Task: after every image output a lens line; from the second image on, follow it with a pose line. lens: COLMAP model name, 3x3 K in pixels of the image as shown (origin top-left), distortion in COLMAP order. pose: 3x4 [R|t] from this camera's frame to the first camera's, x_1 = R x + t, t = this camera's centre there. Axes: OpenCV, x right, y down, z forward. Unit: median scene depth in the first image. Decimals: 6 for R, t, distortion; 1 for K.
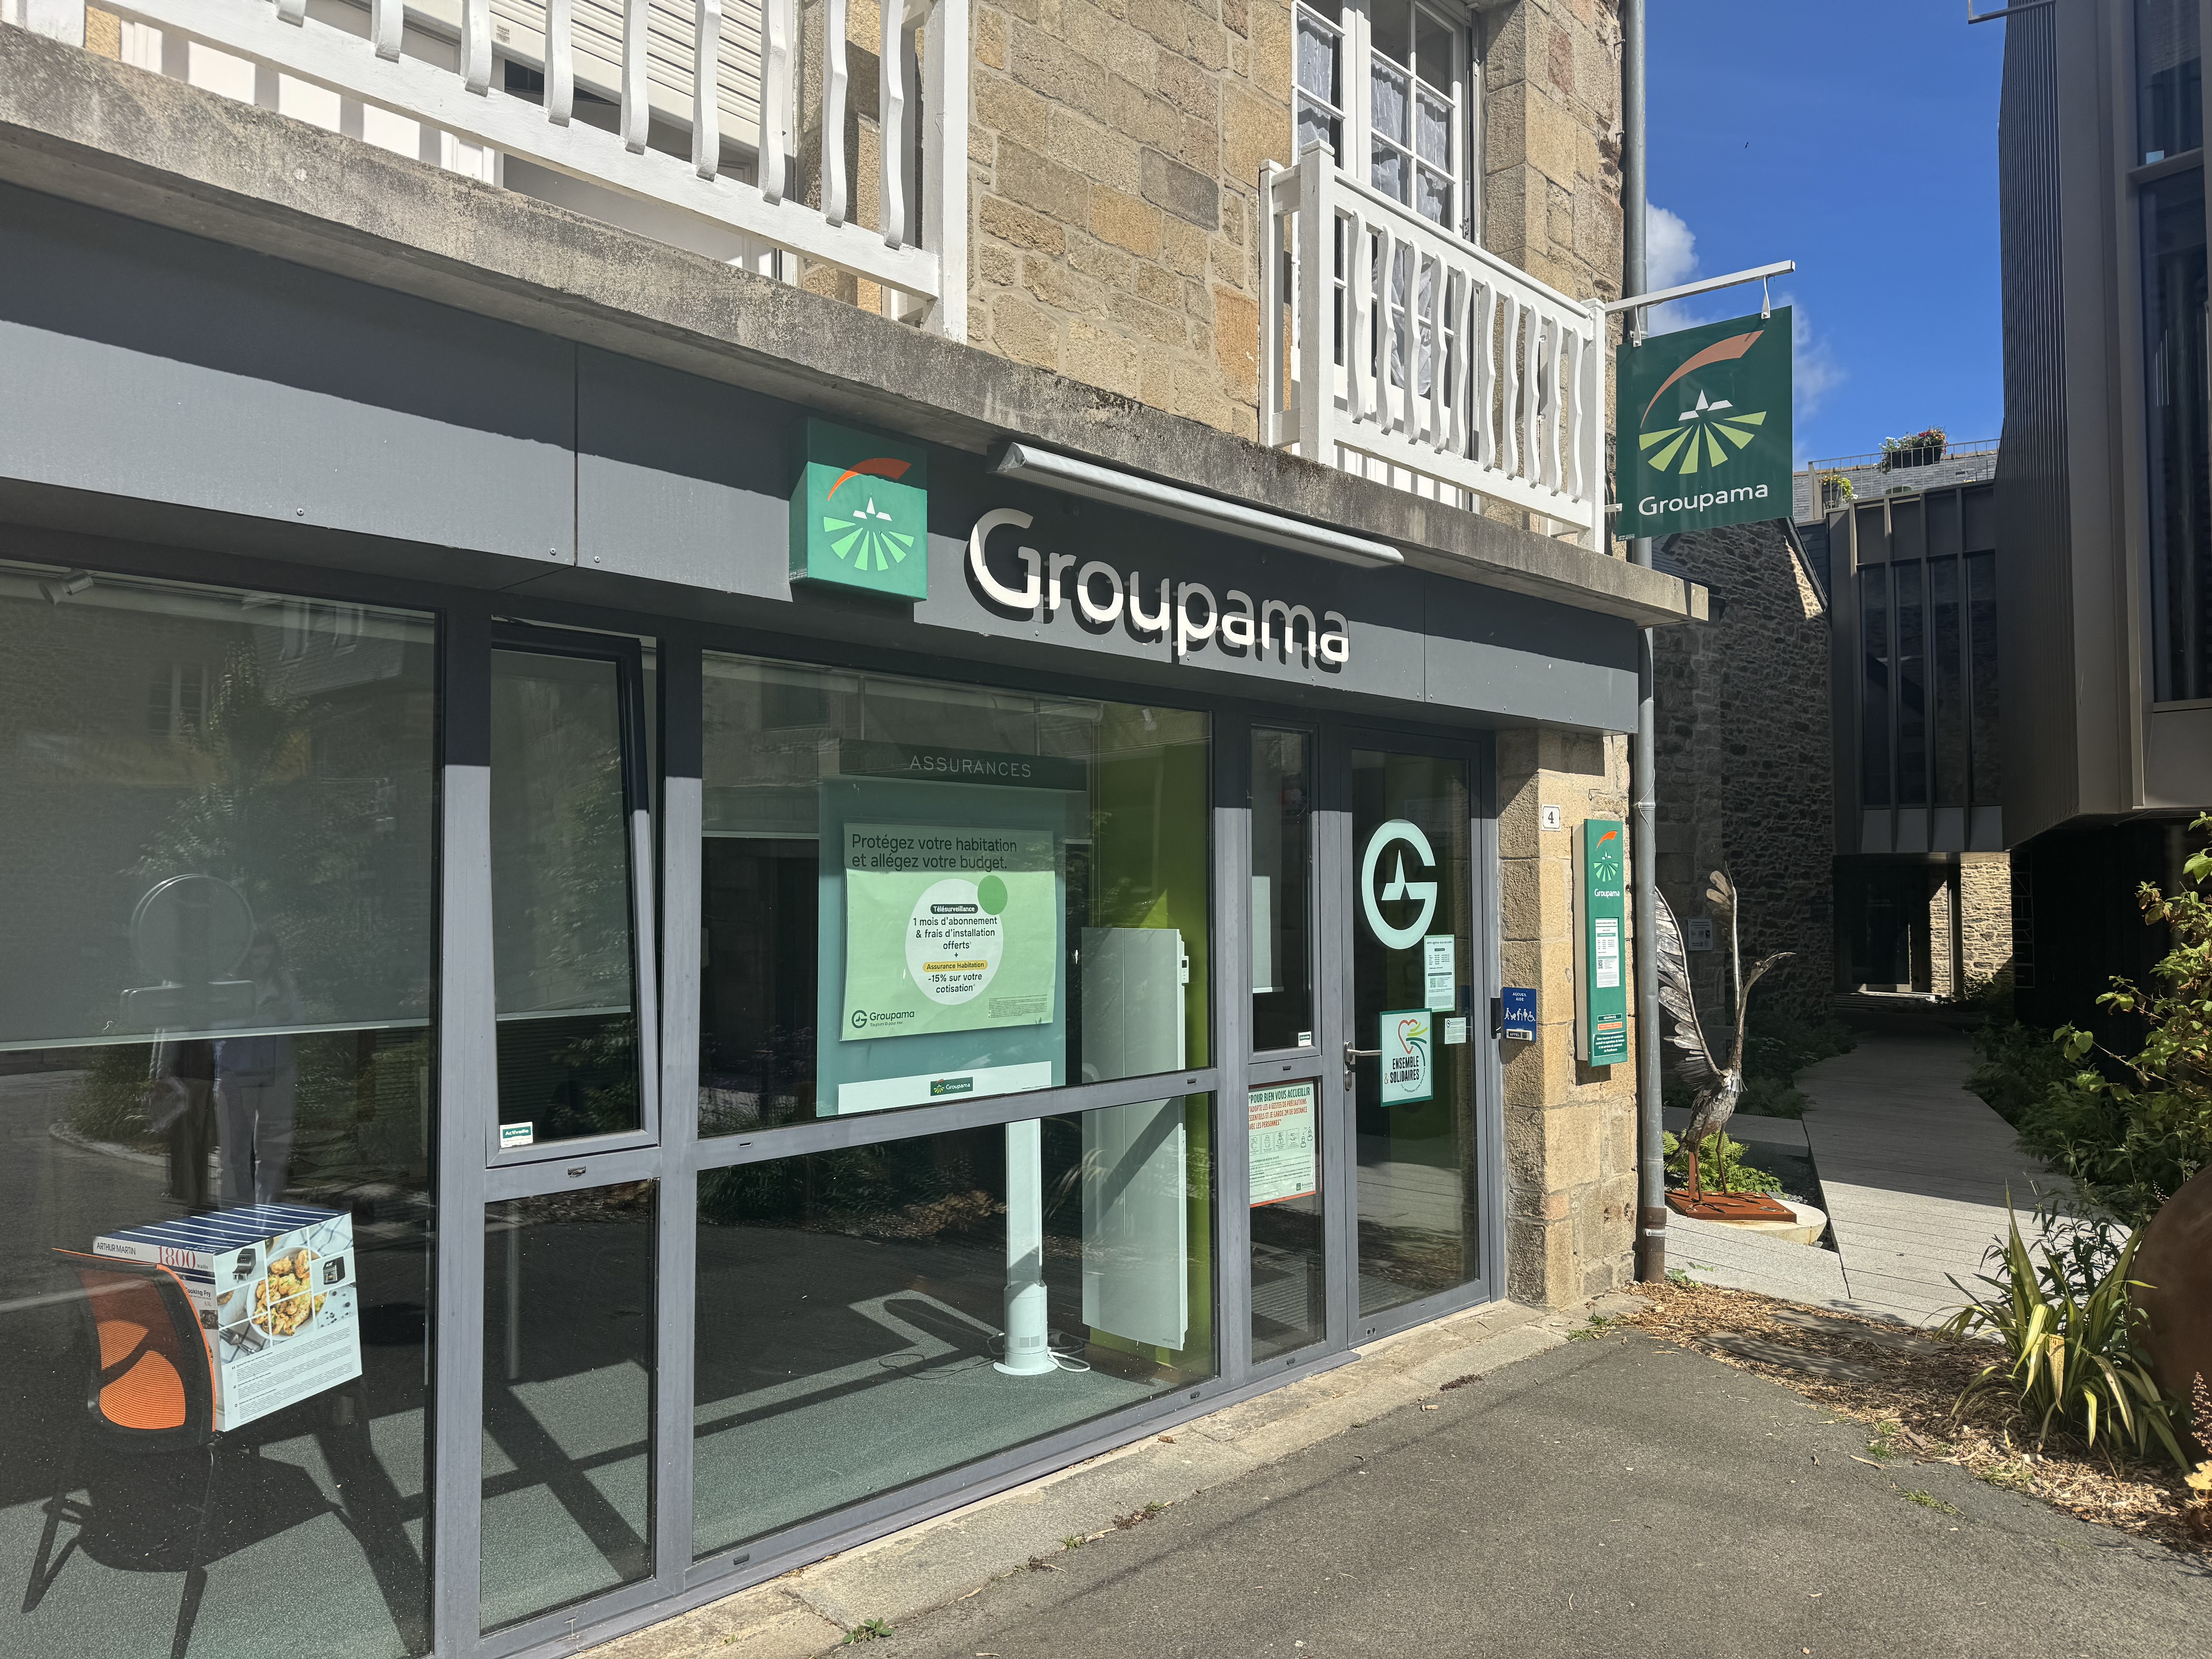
lens RADIAL K [[1500.8, 0, 1106.0], [0, 1500.8, 829.5], [0, 0, 1]] dist [0.111516, -0.175469]
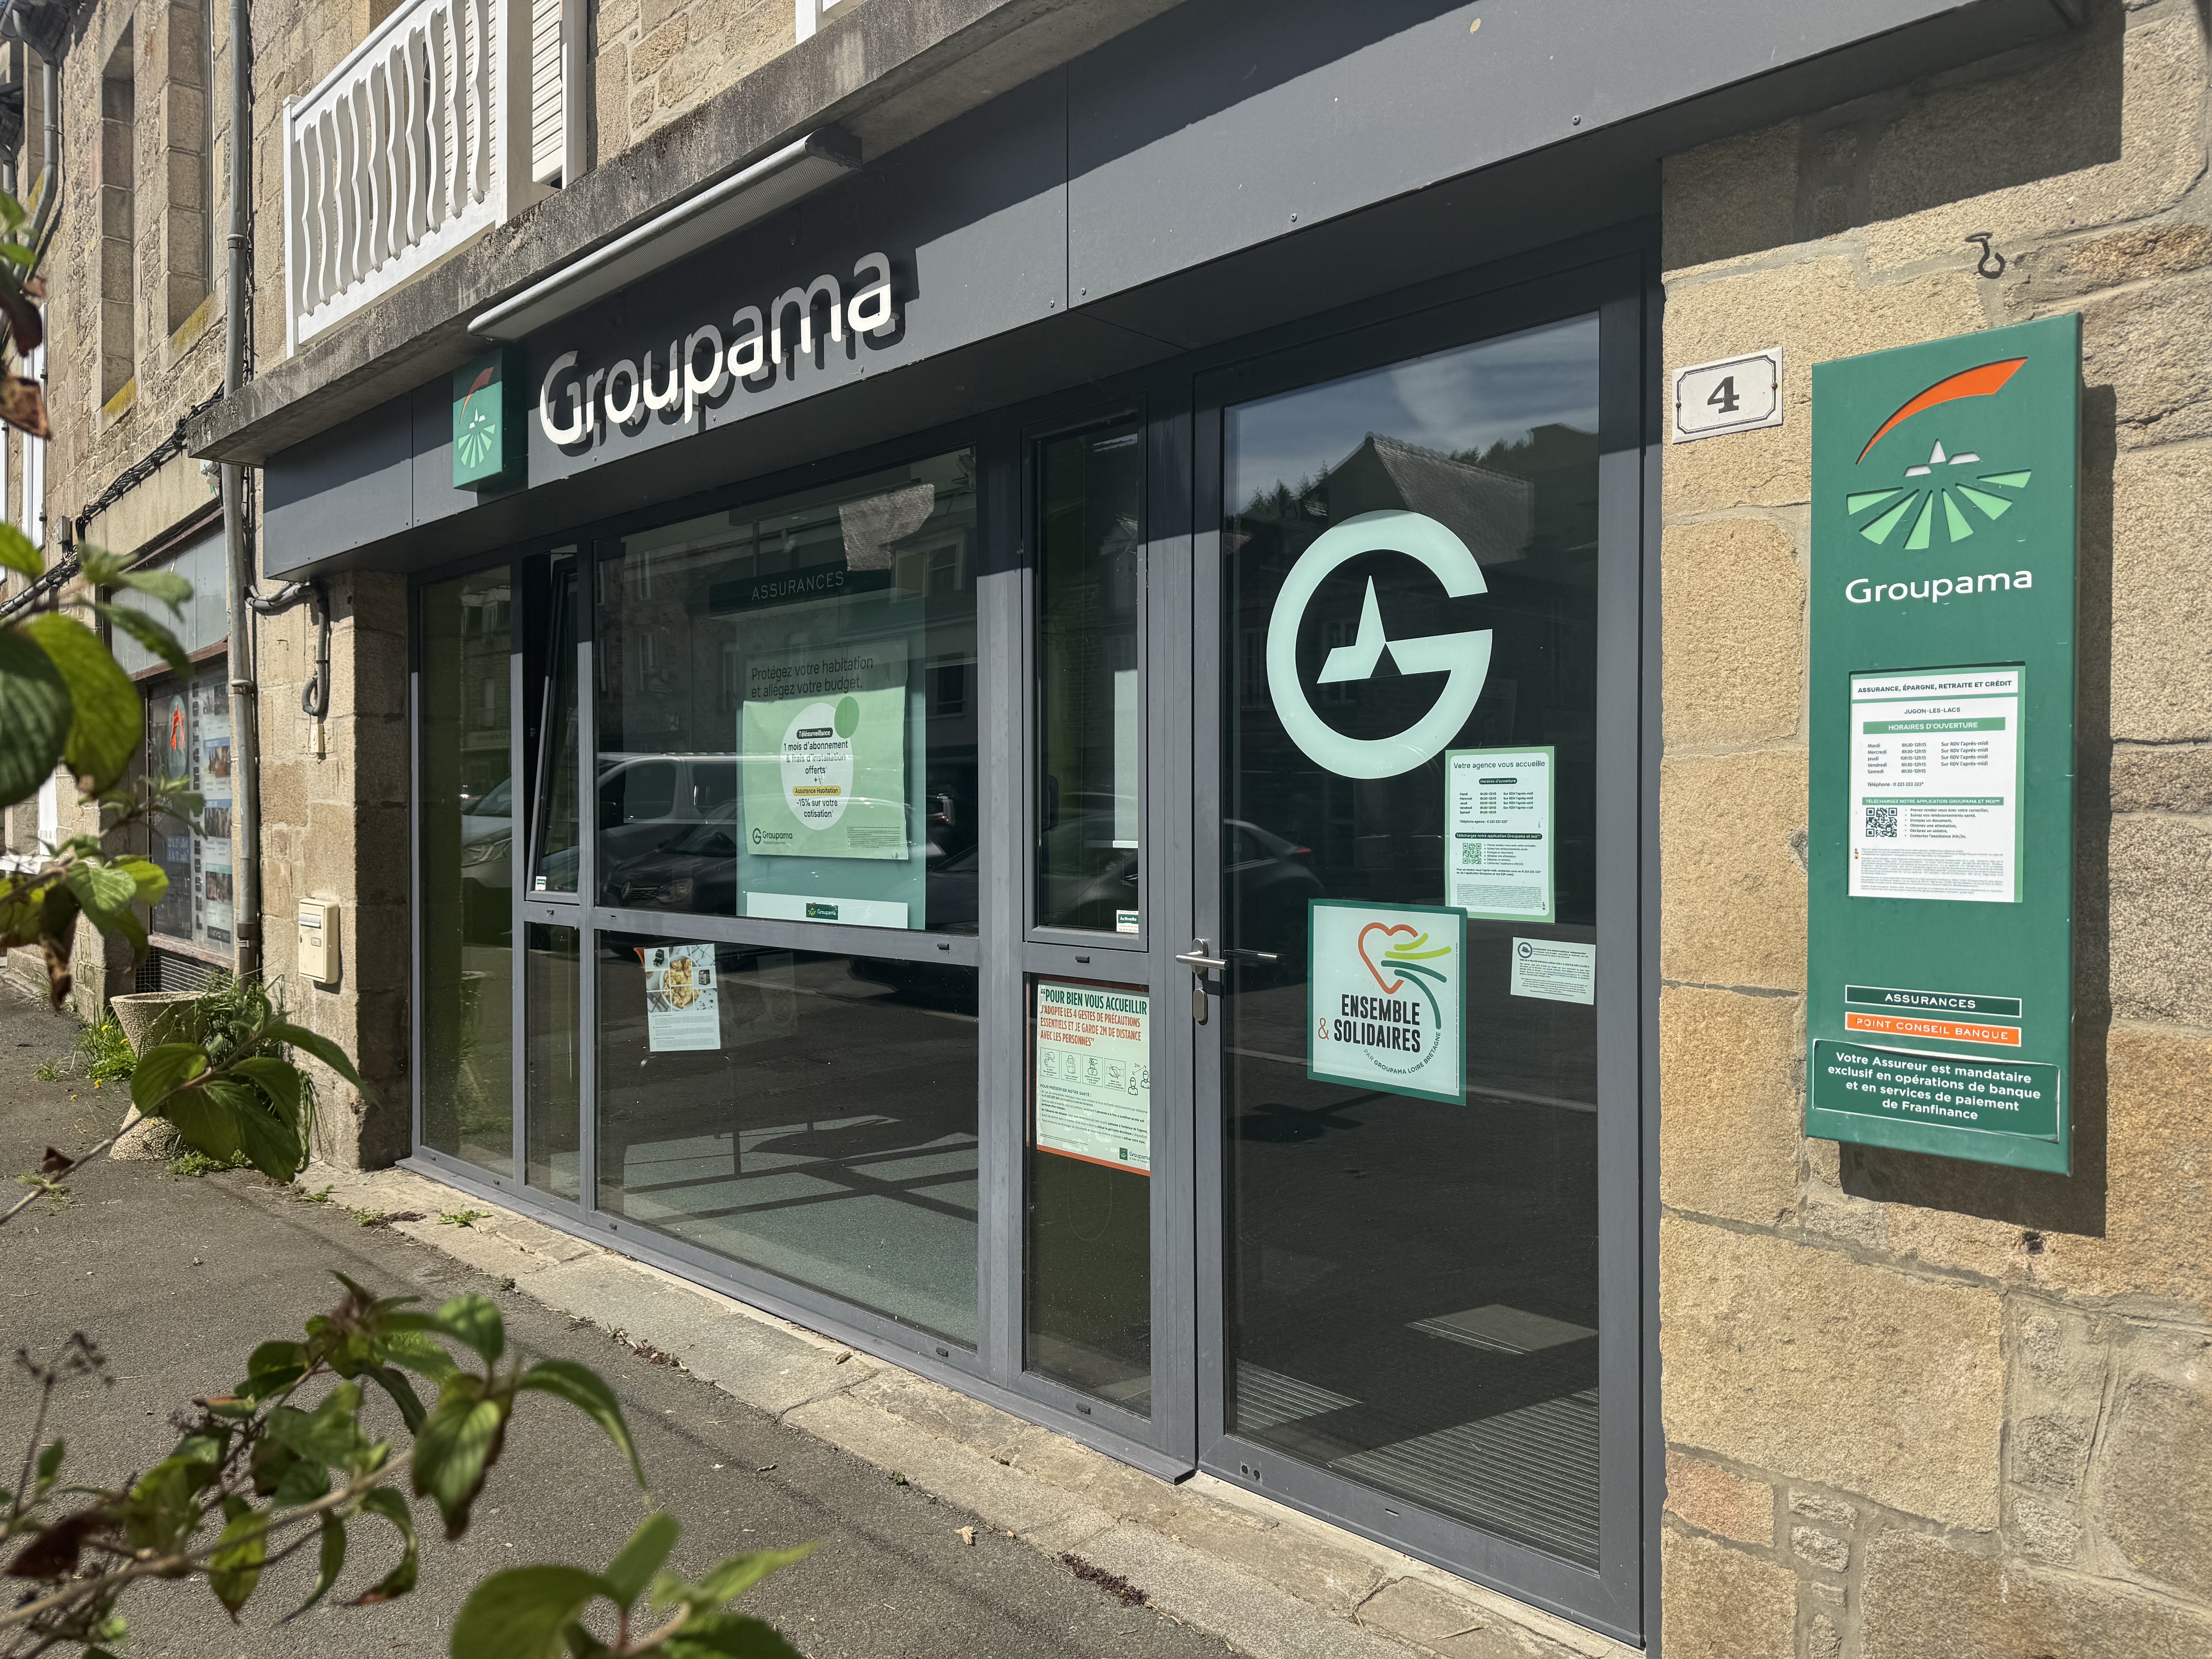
lens RADIAL K [[1500.8, 0, 1106.0], [0, 1500.8, 829.5], [0, 0, 1]] dist [0.111516, -0.175469]
pose [[0.004127, 0.013681, -0.999898, 0.836610], [0.045013, 0.998890, 0.013853, 0.104029], [0.998978, -0.045066, 0.003507, 1.112191]]
